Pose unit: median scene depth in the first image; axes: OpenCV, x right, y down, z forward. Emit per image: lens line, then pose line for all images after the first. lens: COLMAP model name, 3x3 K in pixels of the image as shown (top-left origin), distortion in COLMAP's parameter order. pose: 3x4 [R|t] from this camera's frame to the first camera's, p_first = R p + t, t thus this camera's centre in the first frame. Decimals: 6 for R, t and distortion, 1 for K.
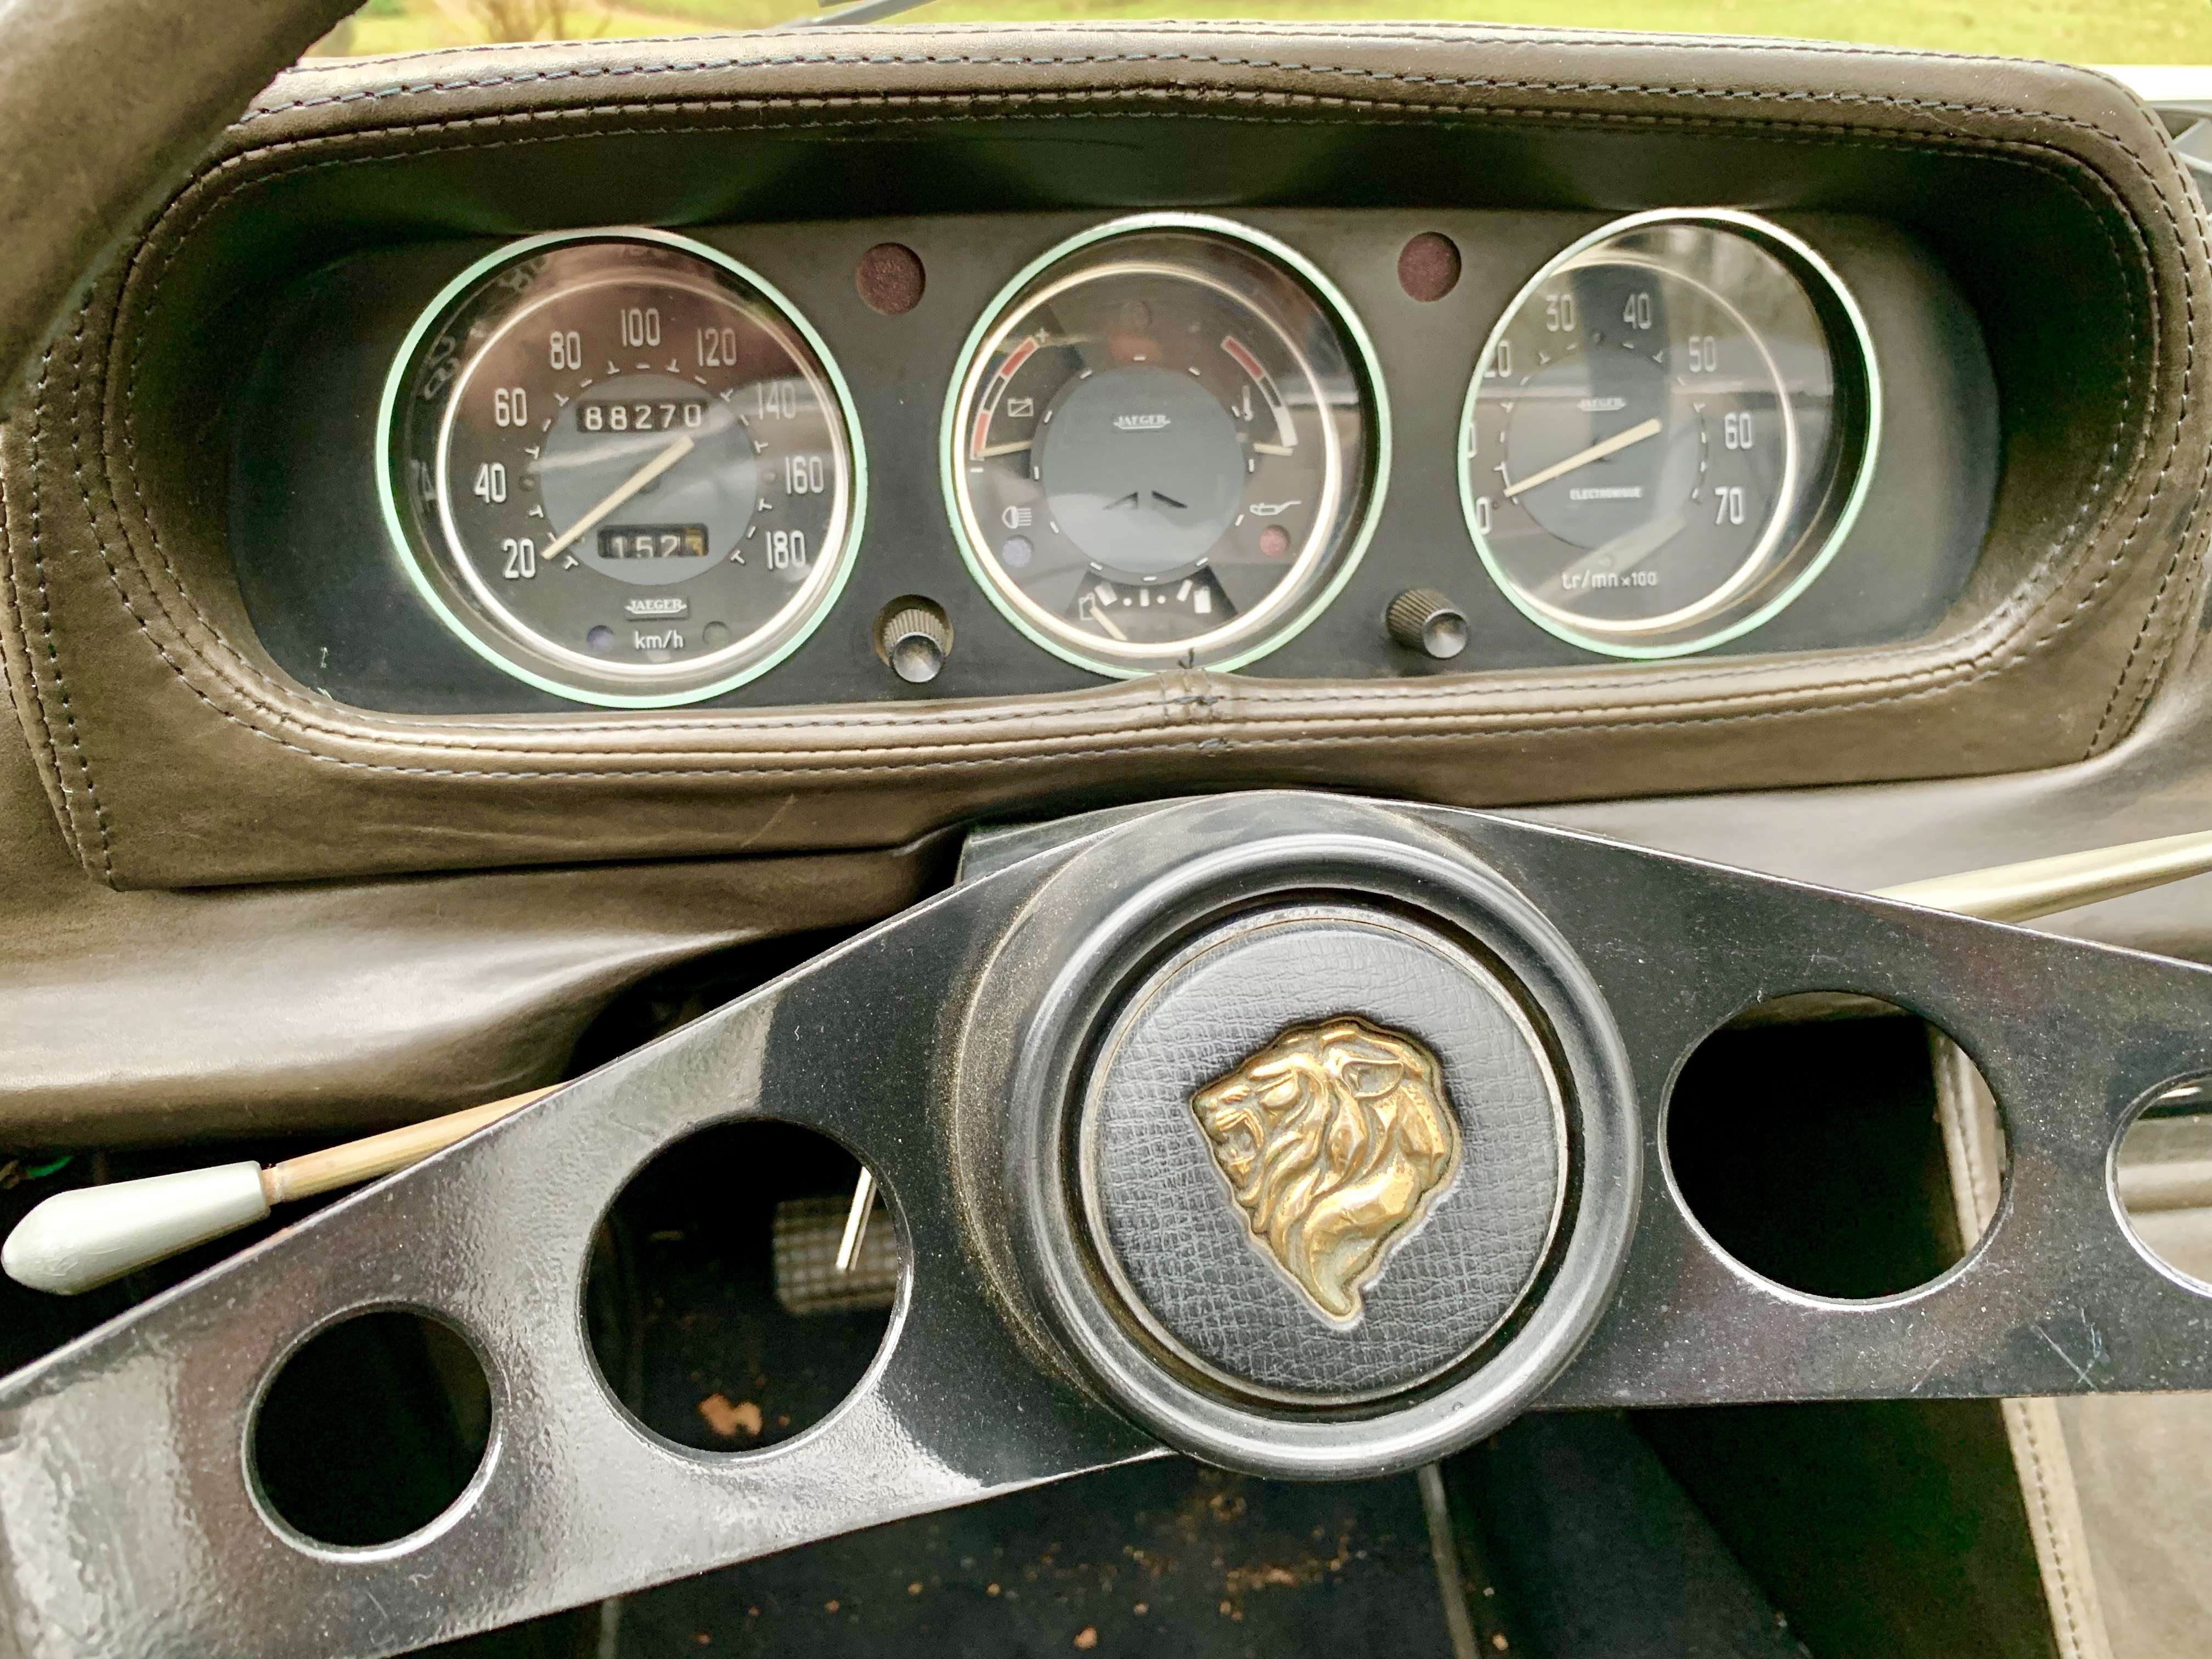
lens RADIAL K [[1684.2, 0, 1106.0], [0, 1684.2, 829.5], [0, 0, 1]] dist [0.036588, -0.000103]
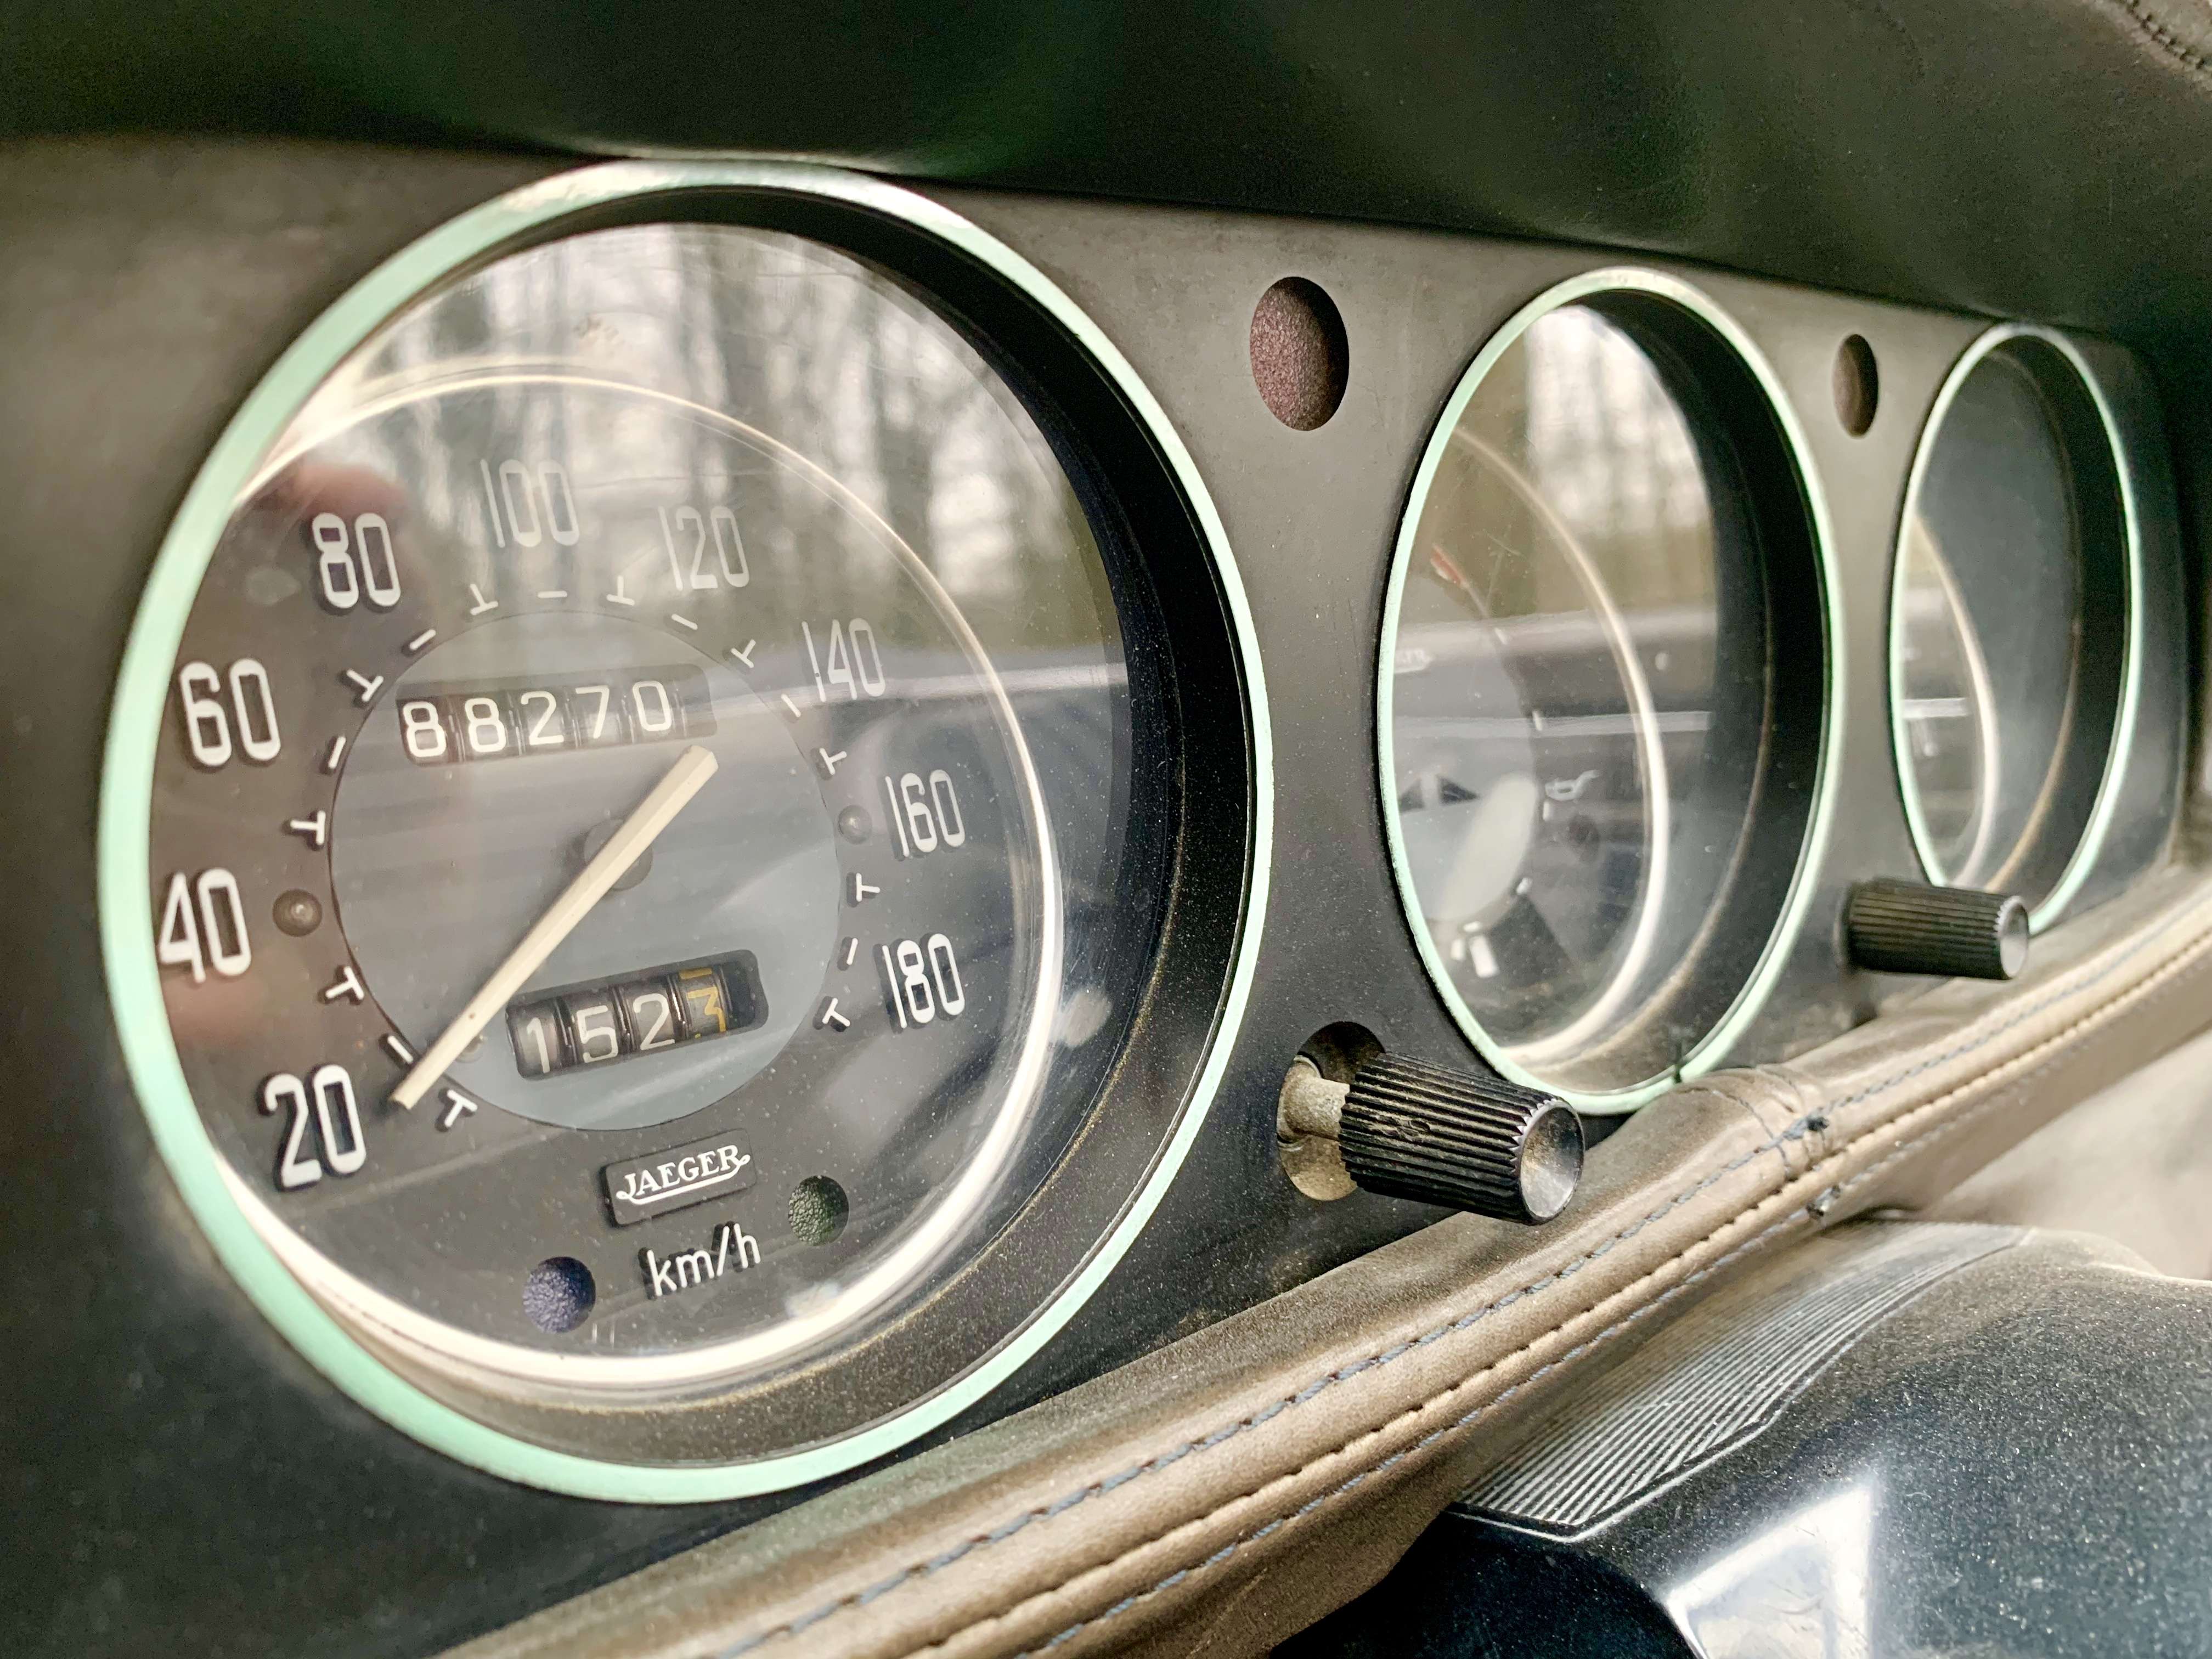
lens RADIAL K [[1741.4, 0, 1106.0], [0, 1741.4, 829.5], [0, 0, 1]] dist [-0.045580, -0.001100]
pose [[0.823540, -0.108701, 0.556746, -0.403467], [0.225182, 0.963470, -0.144979, -0.130794], [-0.520648, 0.244765, 0.817934, 0.612279]]
